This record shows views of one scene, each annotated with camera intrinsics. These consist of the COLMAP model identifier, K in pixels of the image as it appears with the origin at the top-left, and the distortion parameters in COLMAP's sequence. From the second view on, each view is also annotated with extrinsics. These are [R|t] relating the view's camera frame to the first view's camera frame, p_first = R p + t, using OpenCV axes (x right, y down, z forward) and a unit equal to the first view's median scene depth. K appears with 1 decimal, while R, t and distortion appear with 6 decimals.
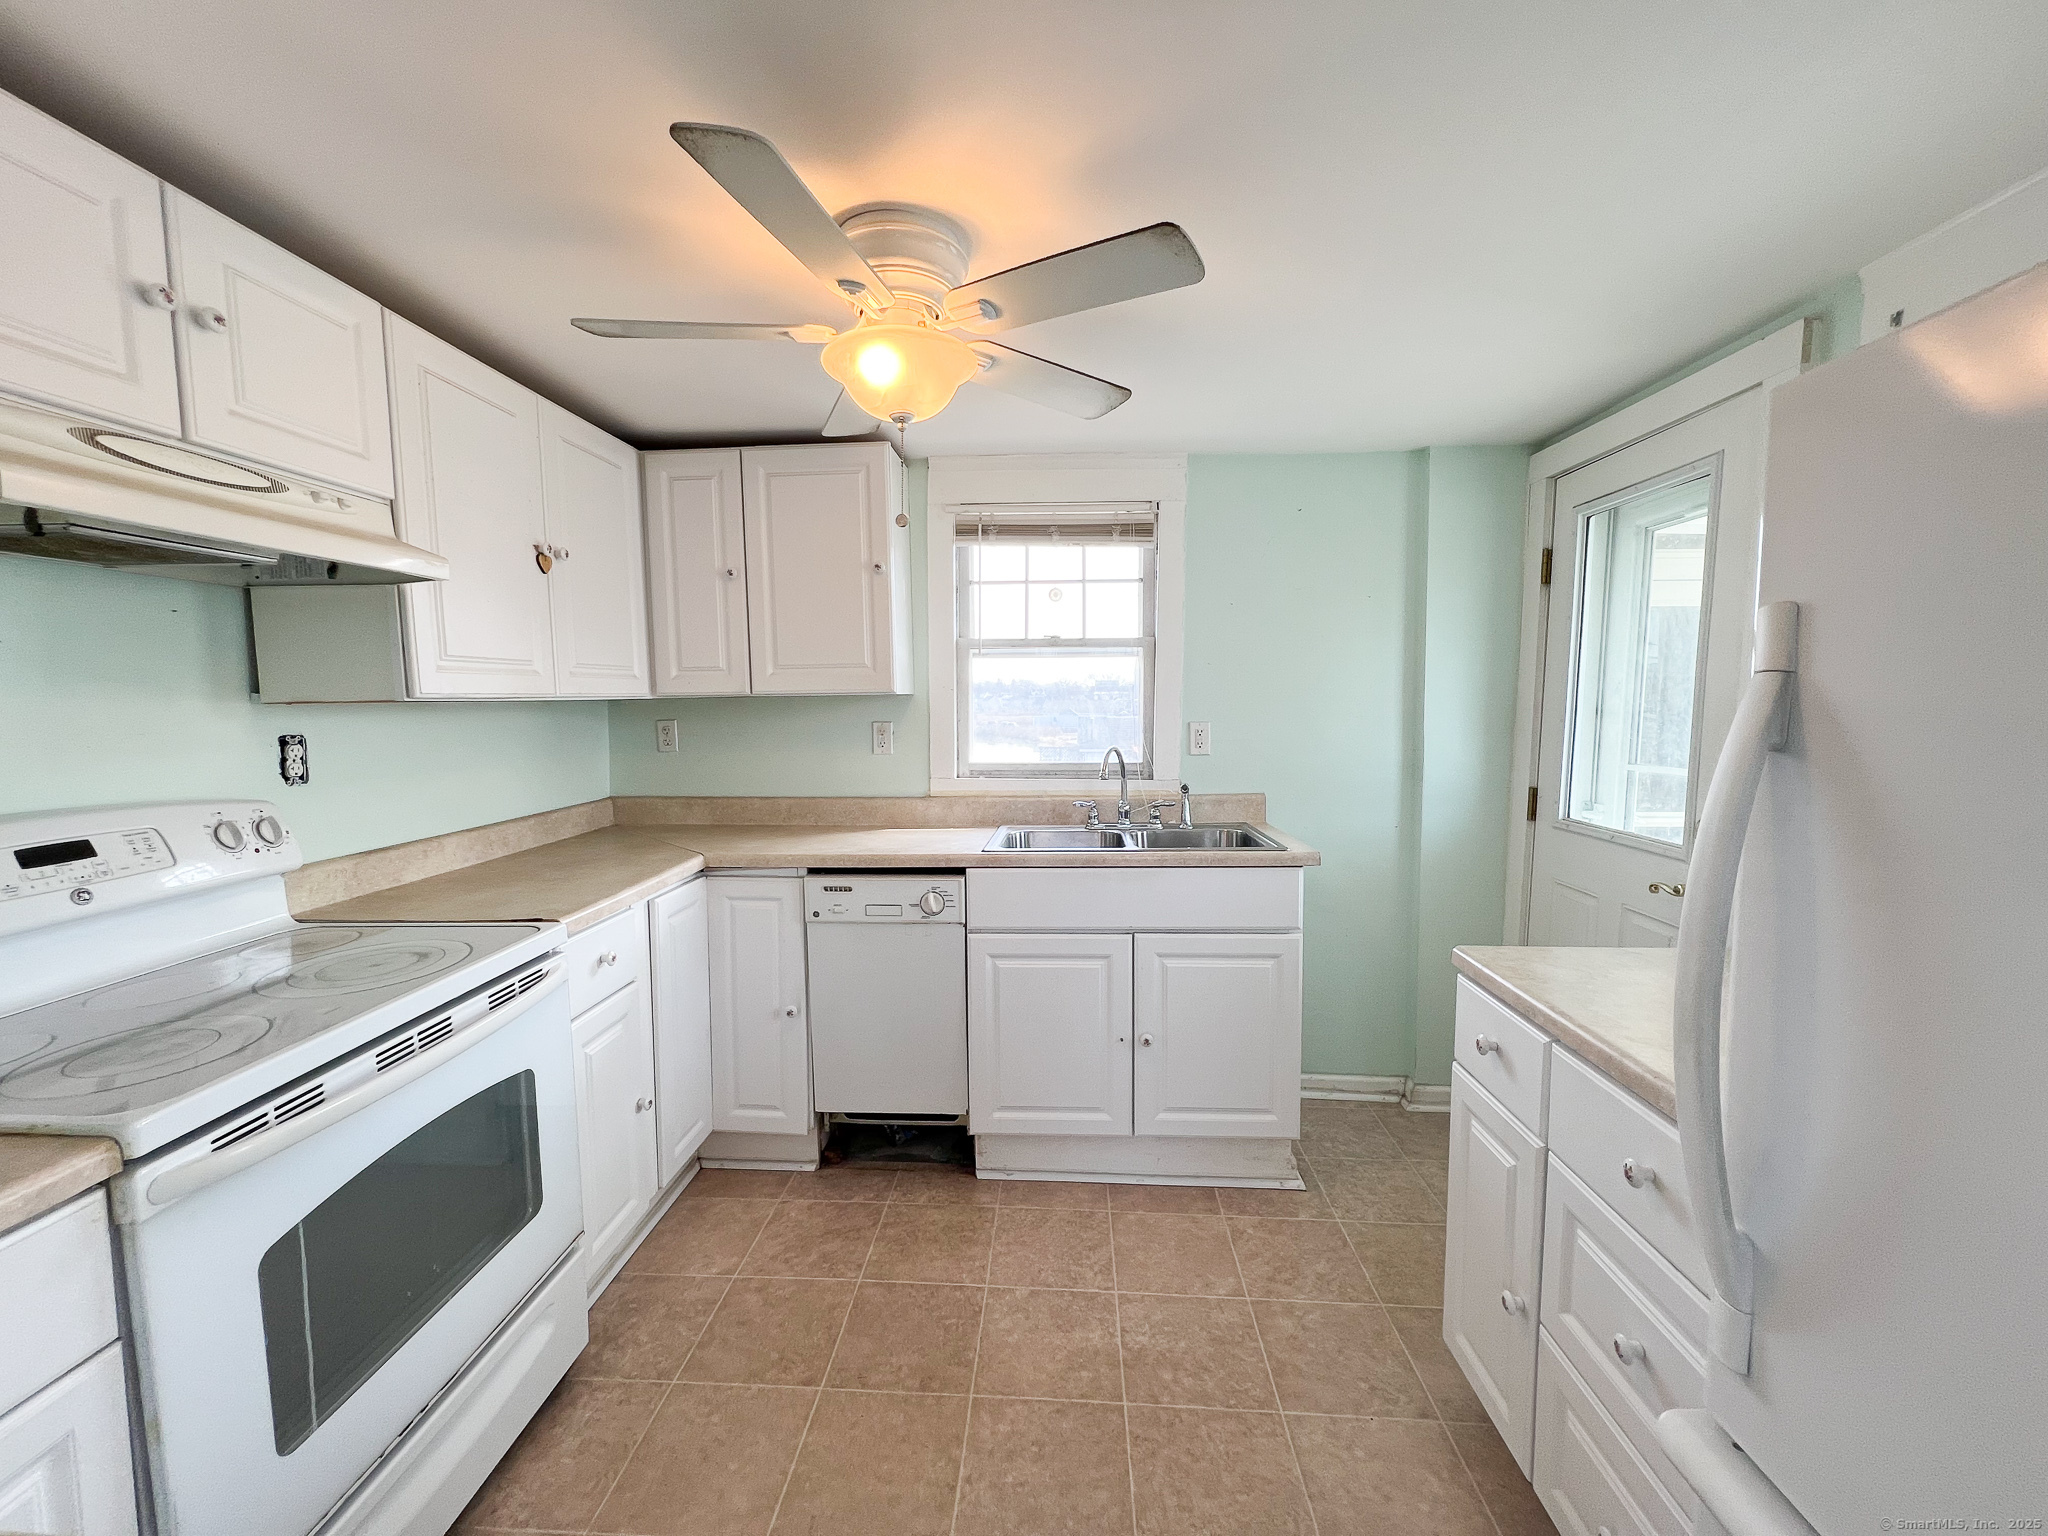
lens RADIAL K [[820.5, 0, 1026.5], [0, 820.5, 771.0], [0, 0, 1]] dist [-0.000918, 0.000119]
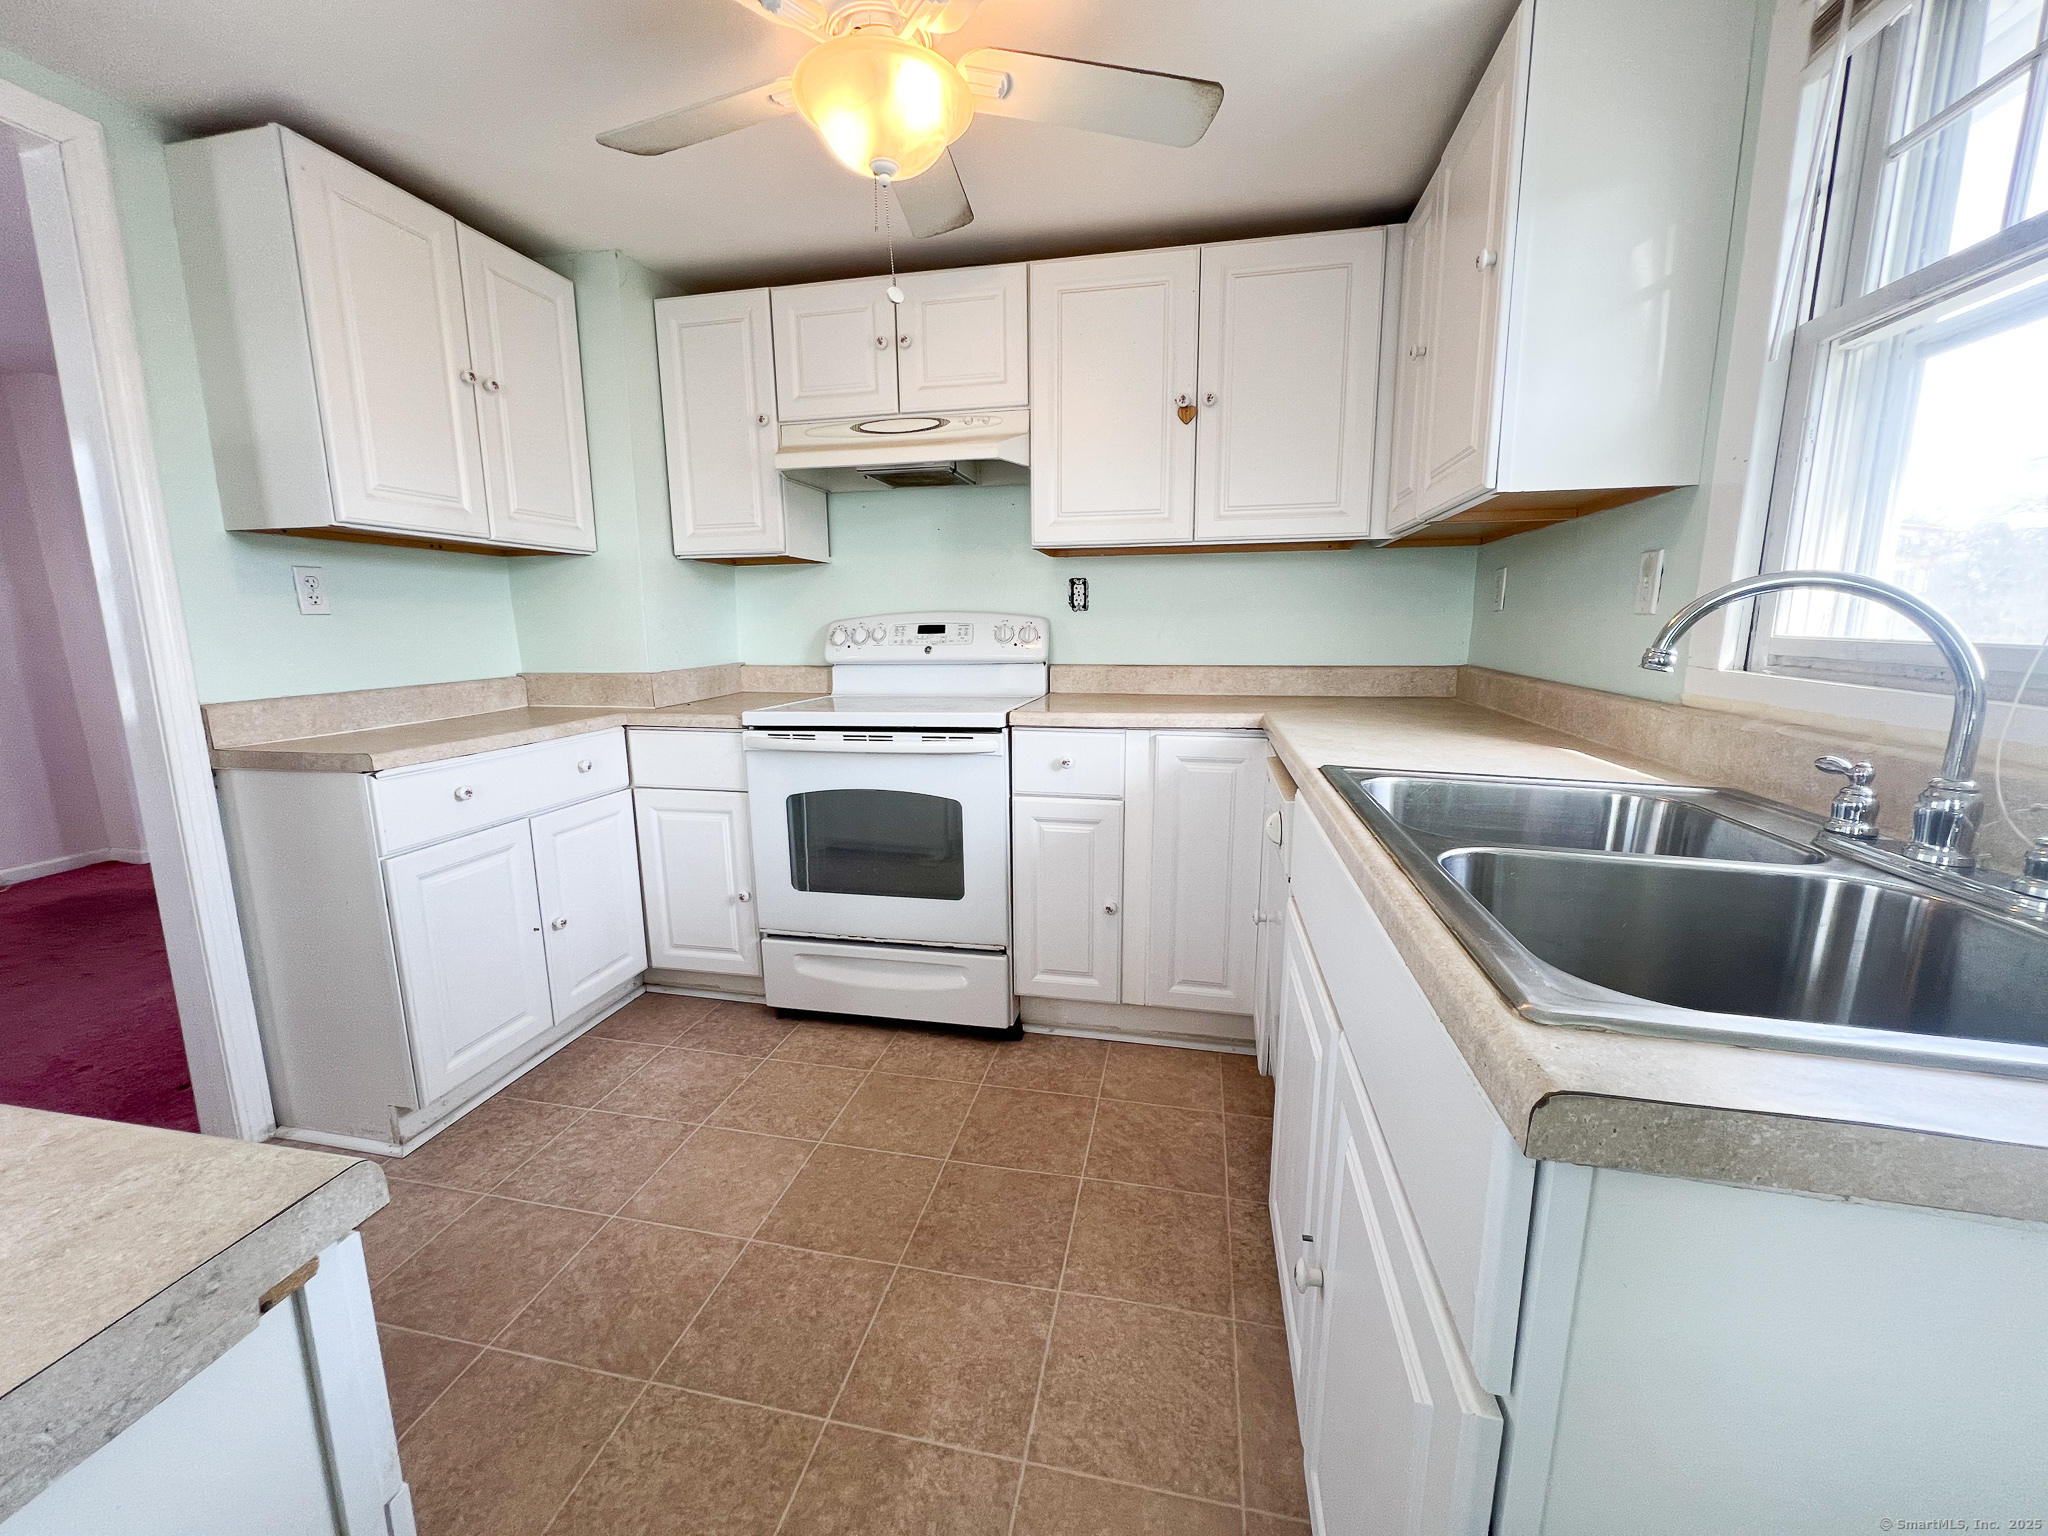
lens RADIAL K [[820.5, 0, 1022.2], [0, 820.5, 770.2], [0, 0, 1]] dist [-0.000918, 0.000119]
pose [[-0.160352, 0.186208, -0.969337, 0.696584], [-0.080457, 0.976311, 0.200857, 0.007651], [0.983775, 0.110198, -0.141571, 1.178516]]
